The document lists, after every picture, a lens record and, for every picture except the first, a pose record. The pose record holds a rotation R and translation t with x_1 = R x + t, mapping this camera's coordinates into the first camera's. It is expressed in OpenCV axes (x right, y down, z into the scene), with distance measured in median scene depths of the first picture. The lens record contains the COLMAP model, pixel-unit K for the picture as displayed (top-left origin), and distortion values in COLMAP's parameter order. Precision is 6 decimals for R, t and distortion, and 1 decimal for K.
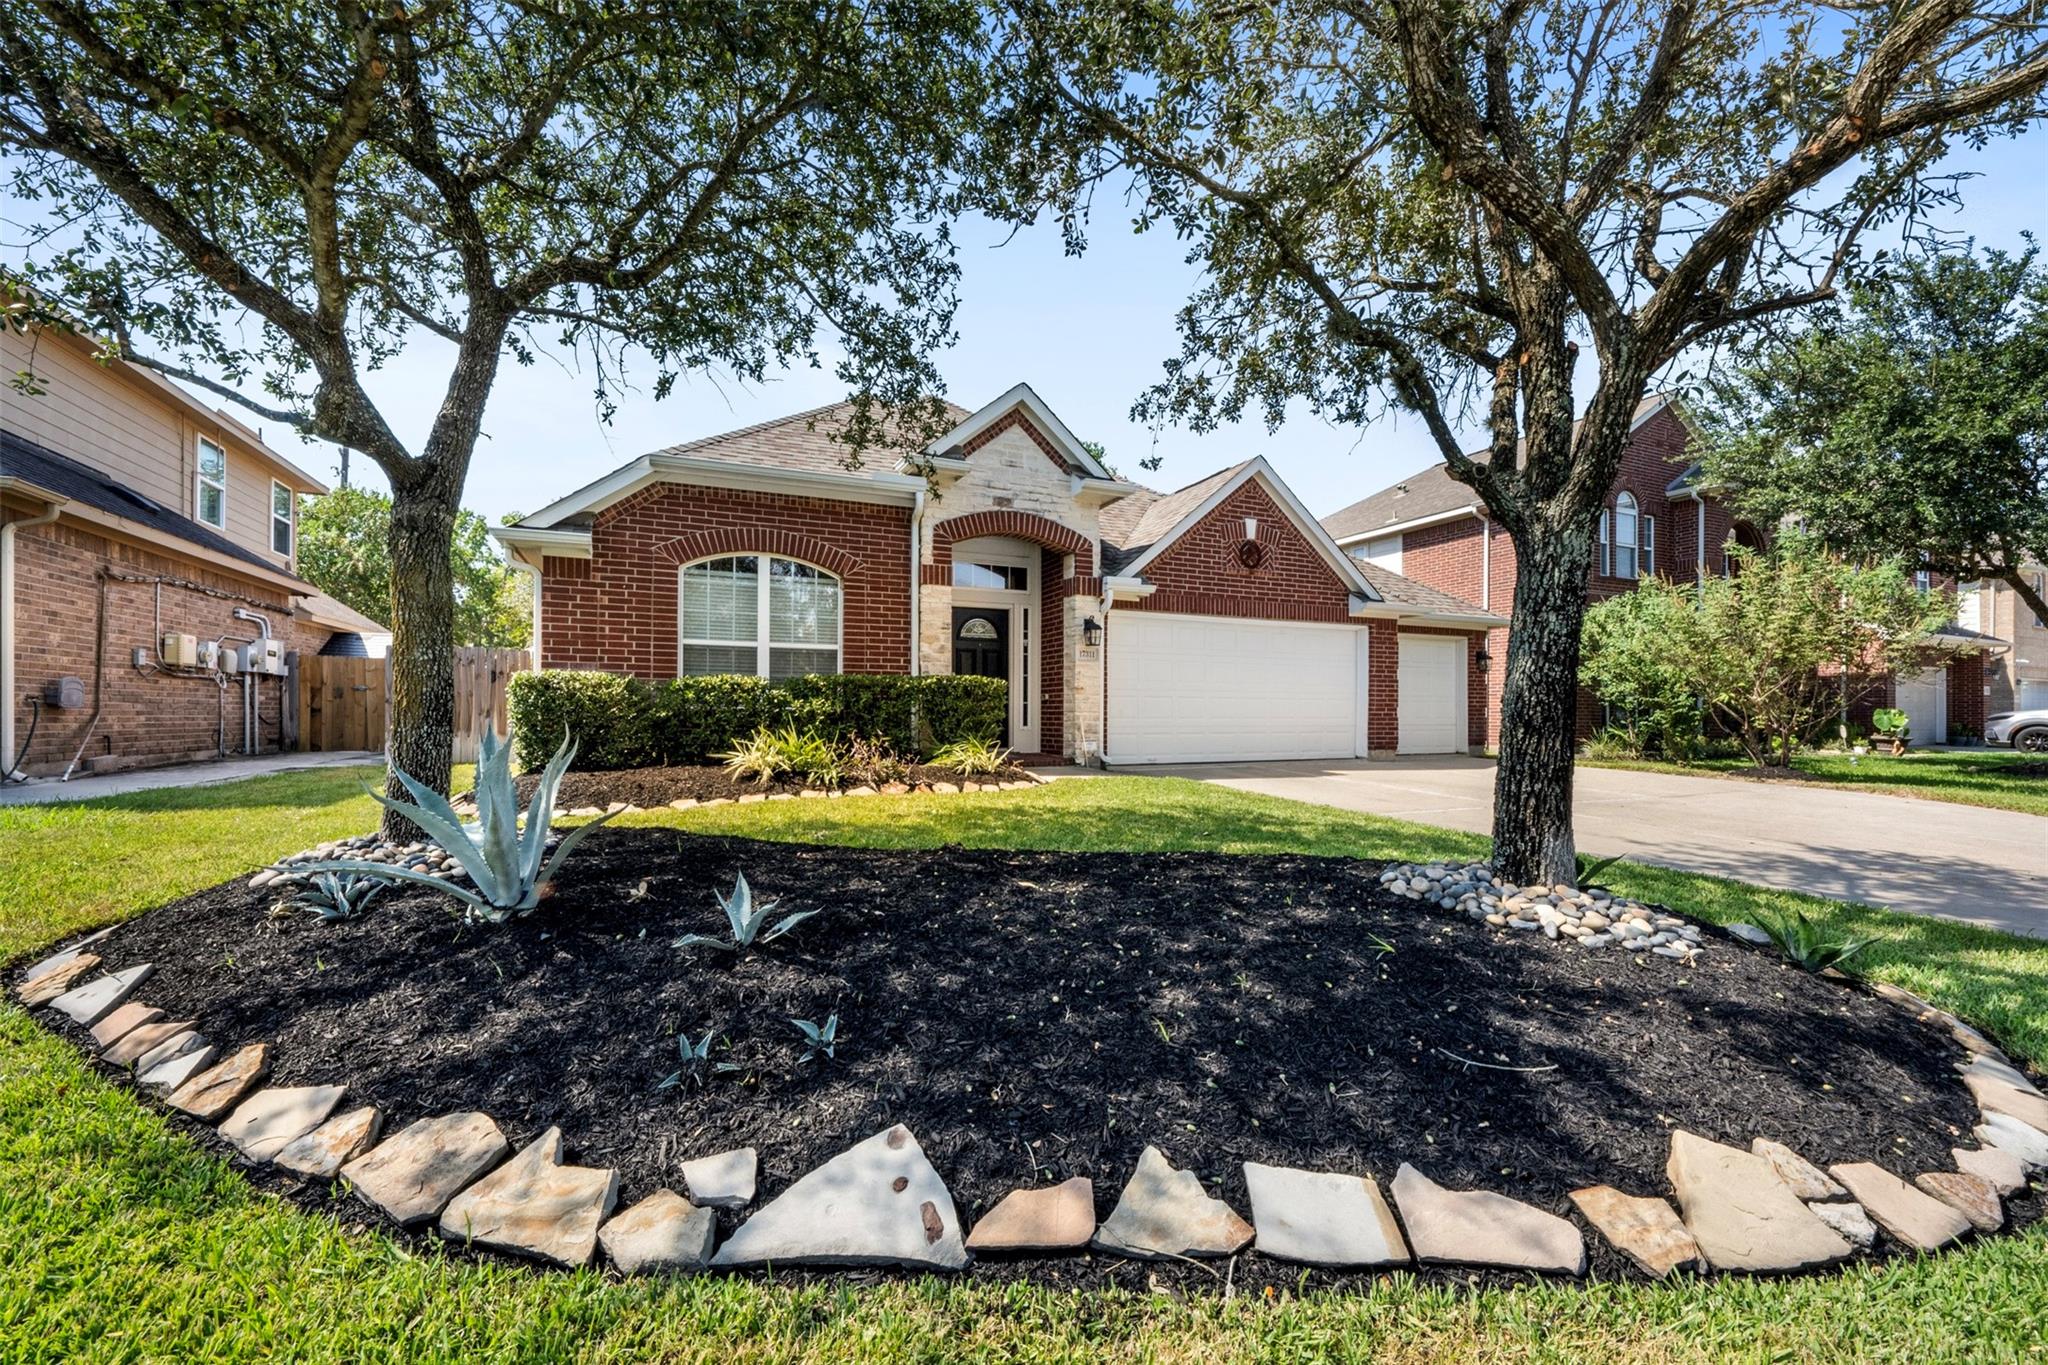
lens RADIAL K [[812.8, 0, 1023.2], [0, 812.8, 696.8], [0, 0, 1]] dist [-0.000879, -0.000203]
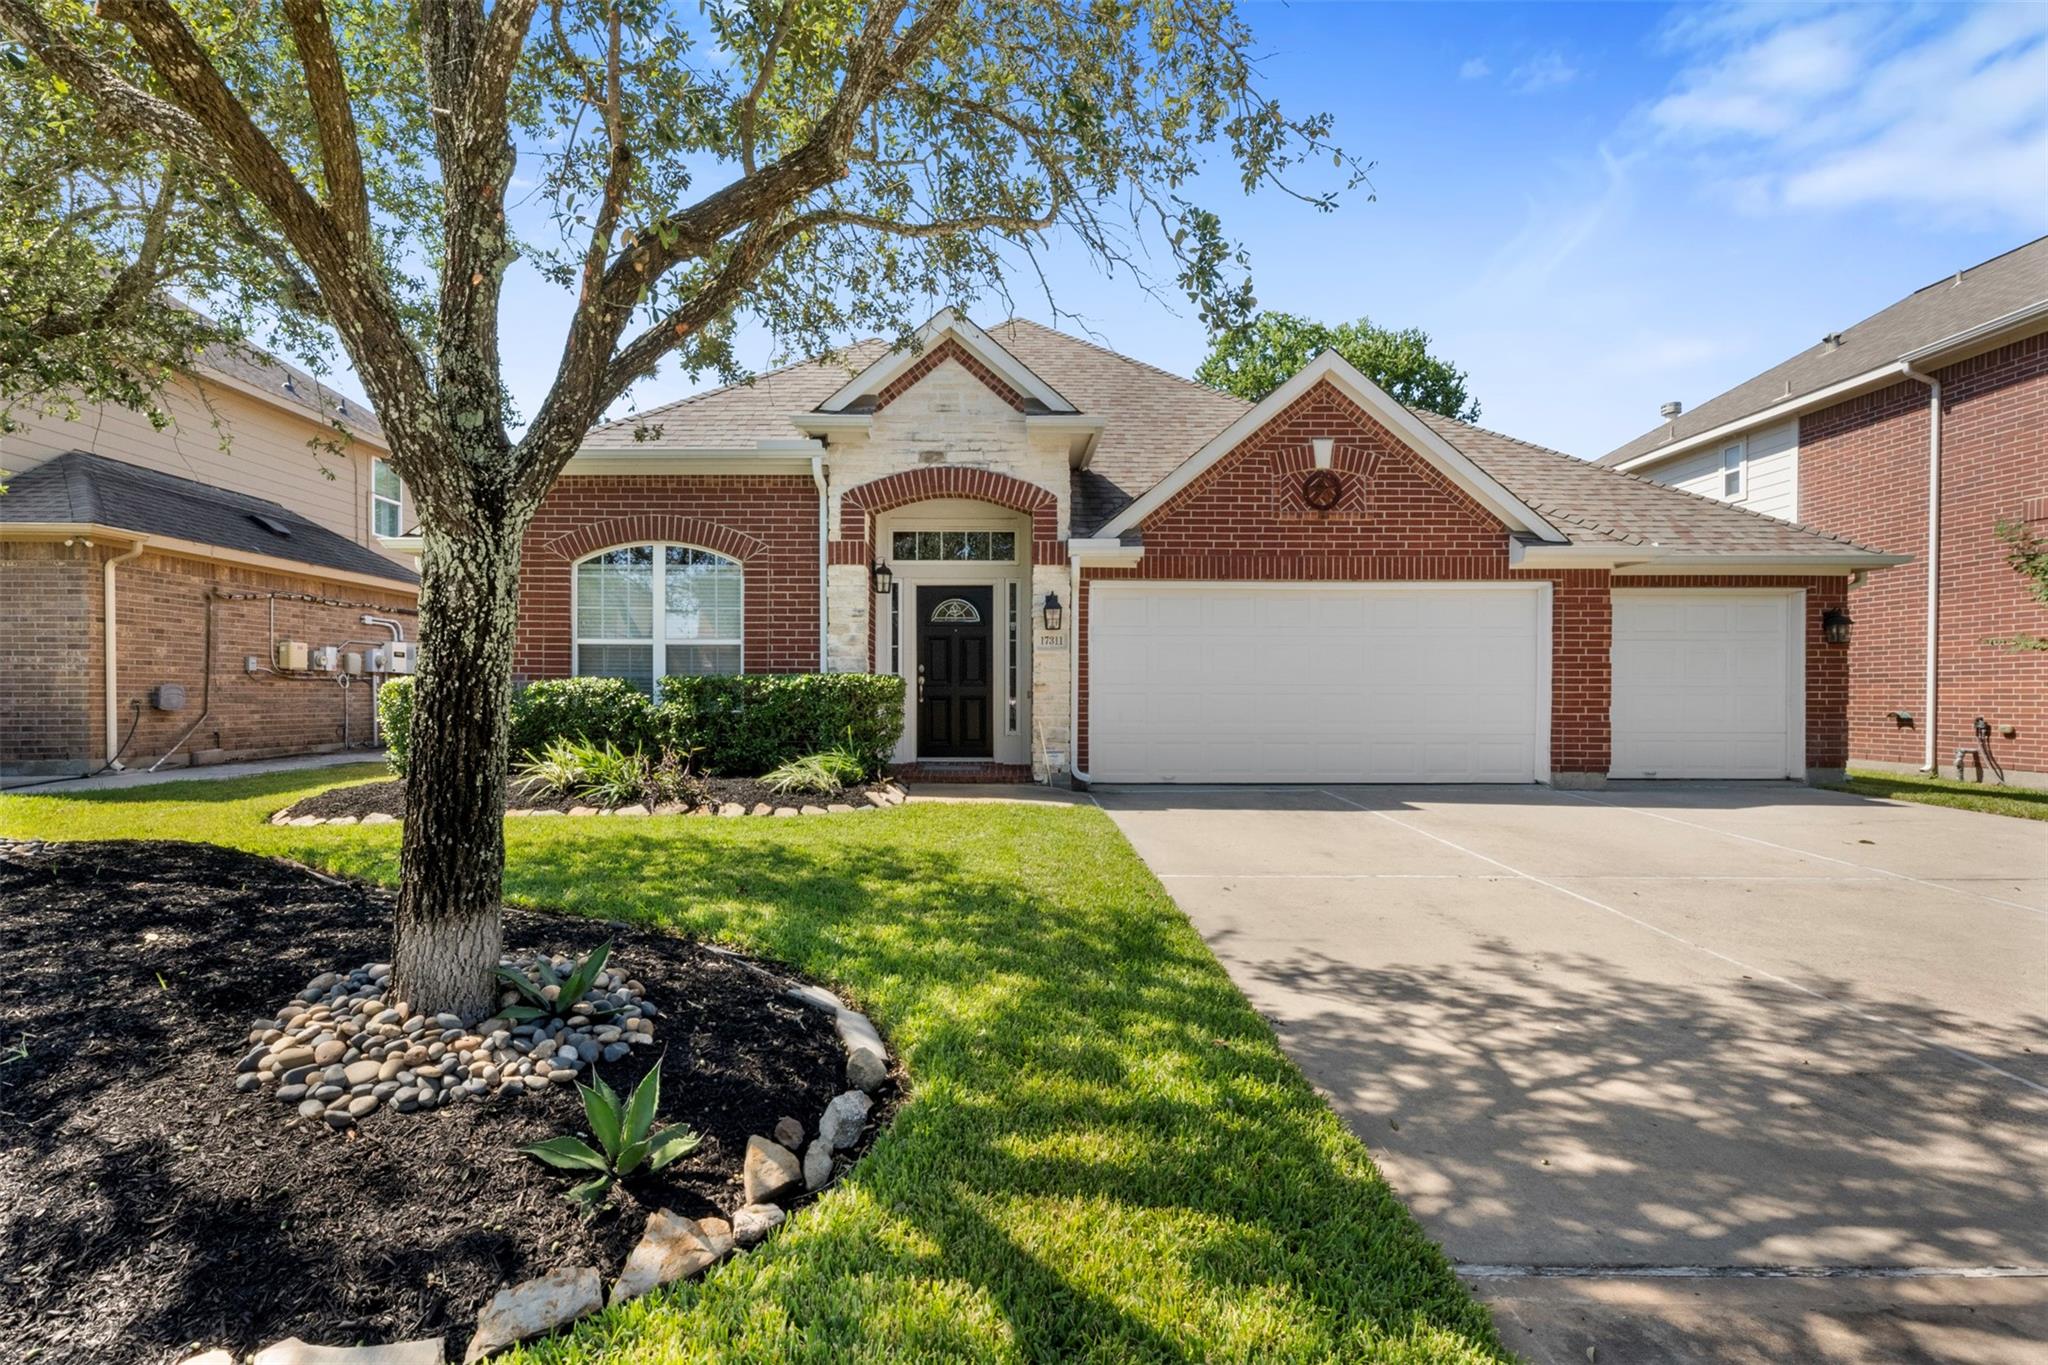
lens RADIAL K [[1035.7, 0, 1019.9], [0, 1035.7, 690.0], [0, 0, 1]] dist [0.003514, 0.000560]
pose [[0.914847, -0.003465, -0.403786, 0.466102], [0.008731, 0.999899, 0.011201, -0.017226], [0.403706, -0.013772, 0.914785, 0.083984]]
